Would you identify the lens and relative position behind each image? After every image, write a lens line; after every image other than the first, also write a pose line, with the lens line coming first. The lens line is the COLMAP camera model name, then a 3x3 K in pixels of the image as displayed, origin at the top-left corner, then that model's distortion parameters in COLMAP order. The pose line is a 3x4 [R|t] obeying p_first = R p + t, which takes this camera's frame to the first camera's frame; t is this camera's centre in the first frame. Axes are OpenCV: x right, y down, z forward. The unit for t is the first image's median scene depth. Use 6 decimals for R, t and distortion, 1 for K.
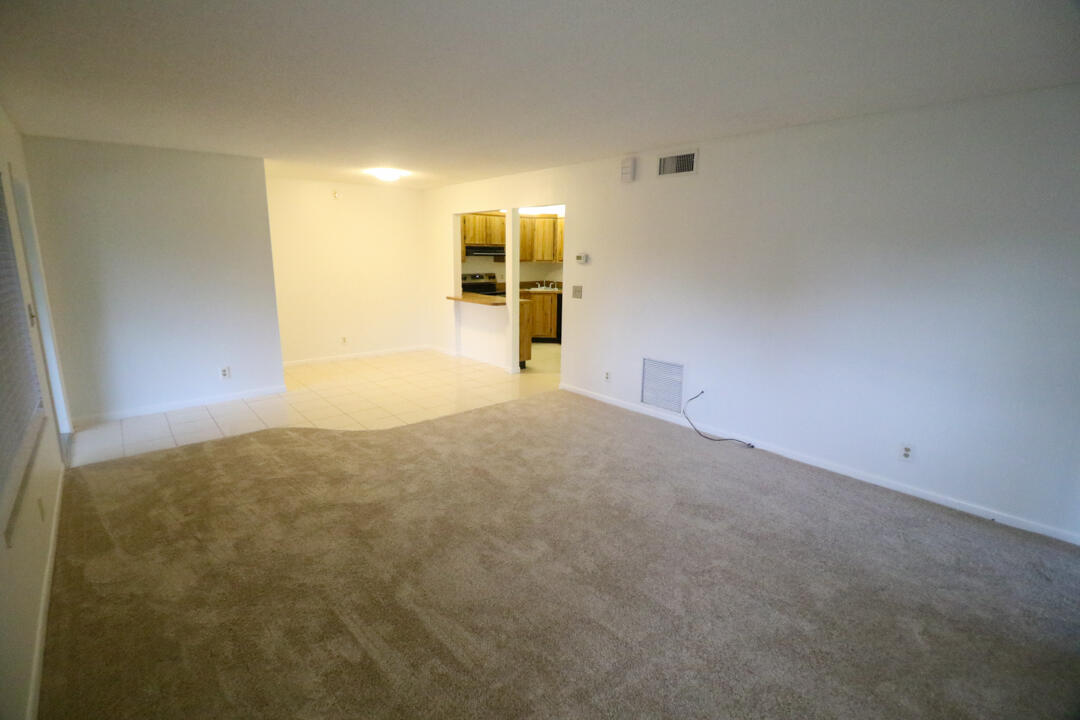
lens RADIAL K [[499.8, 0, 540.0], [0, 499.8, 360.0], [0, 0, 1]] dist [0.000795, 0.000210]
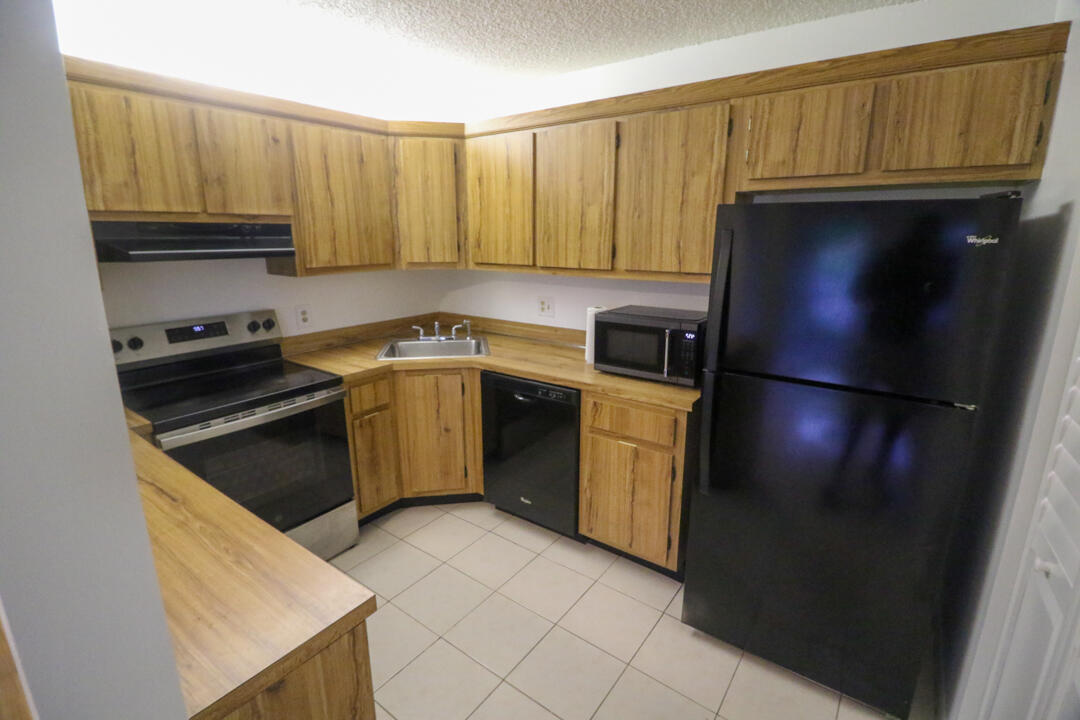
lens RADIAL K [[499.8, 0, 540.0], [0, 499.8, 360.0], [0, 0, 1]] dist [0.000795, 0.000210]
pose [[0.975840, -0.062319, 0.209412, 0.004999], [0.055435, 0.997716, 0.038591, -0.146116], [-0.211339, -0.026050, 0.977066, 0.662856]]
